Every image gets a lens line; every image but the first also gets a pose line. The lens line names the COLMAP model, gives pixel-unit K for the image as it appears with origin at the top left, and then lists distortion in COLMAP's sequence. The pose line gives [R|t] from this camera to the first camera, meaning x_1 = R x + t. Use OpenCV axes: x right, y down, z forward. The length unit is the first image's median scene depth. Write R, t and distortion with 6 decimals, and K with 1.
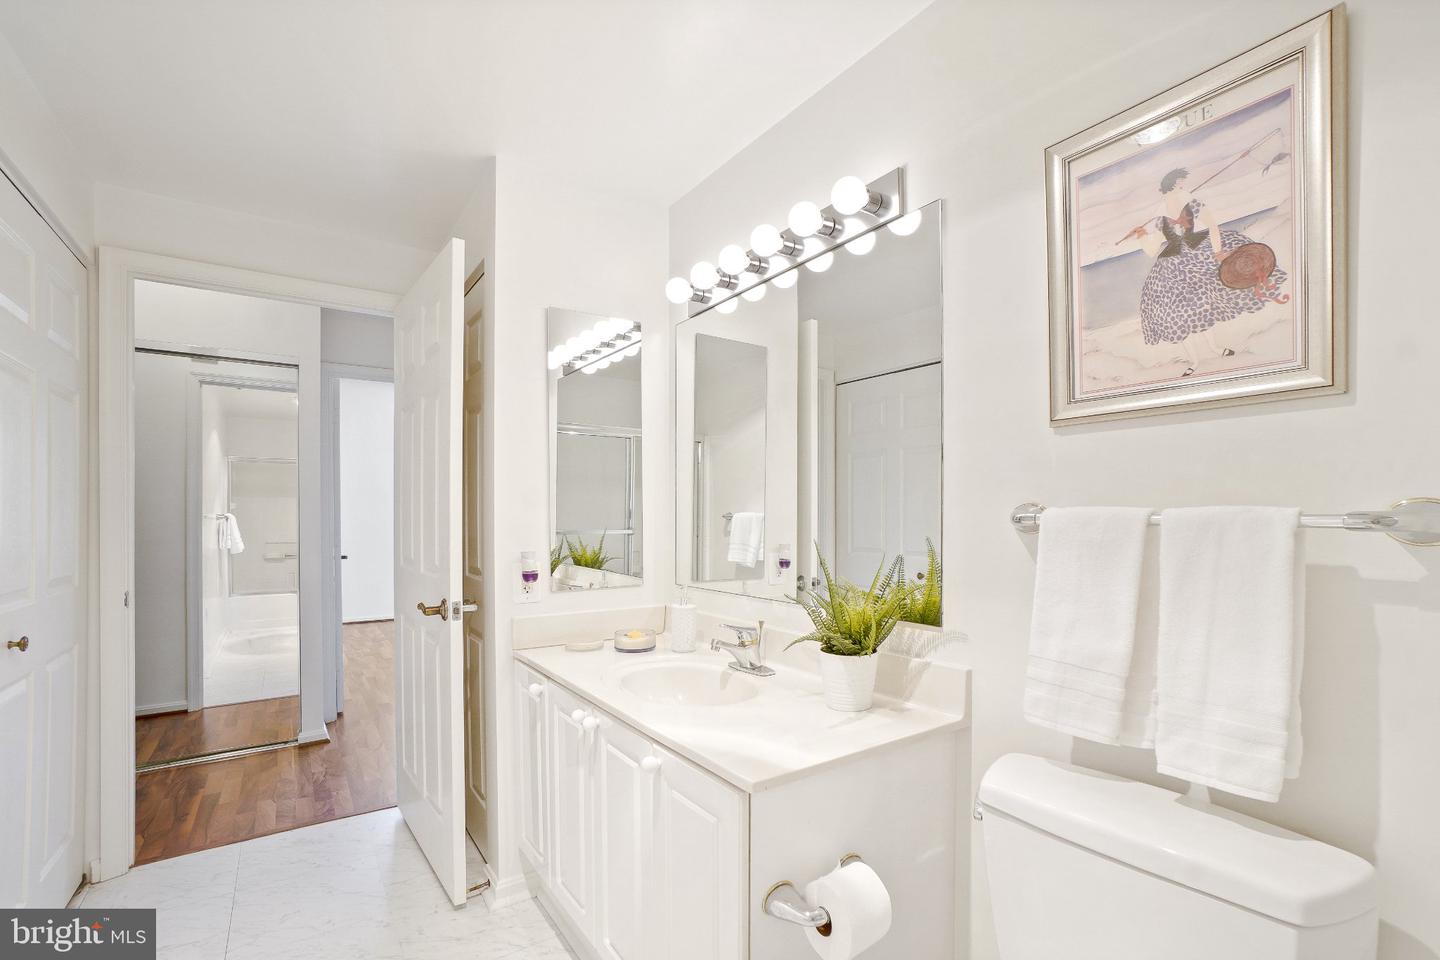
lens RADIAL K [[649.9, 0, 732.2], [0, 649.9, 510.3], [0, 0, 1]] dist [-0.051281, 0.023929]
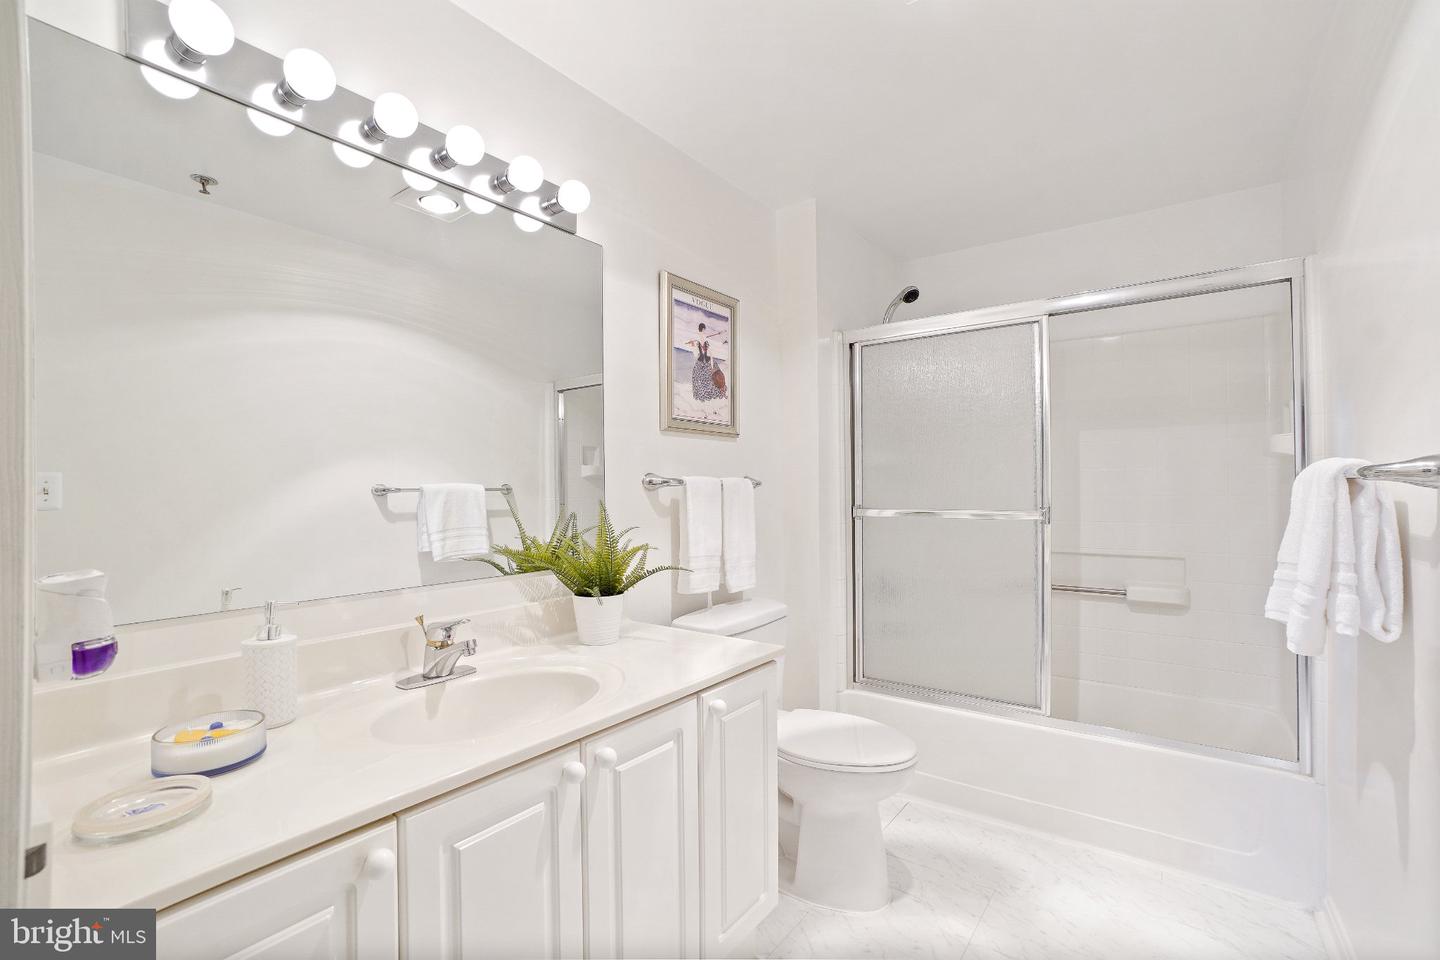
lens RADIAL K [[649.9, 0, 732.2], [0, 649.9, 510.3], [0, 0, 1]] dist [-0.051281, 0.023929]
pose [[-0.337292, -0.015185, 0.941278, -1.406496], [0.014632, 0.999665, 0.021370, 0.061066], [-0.941286, 0.020980, -0.336957, 1.619076]]
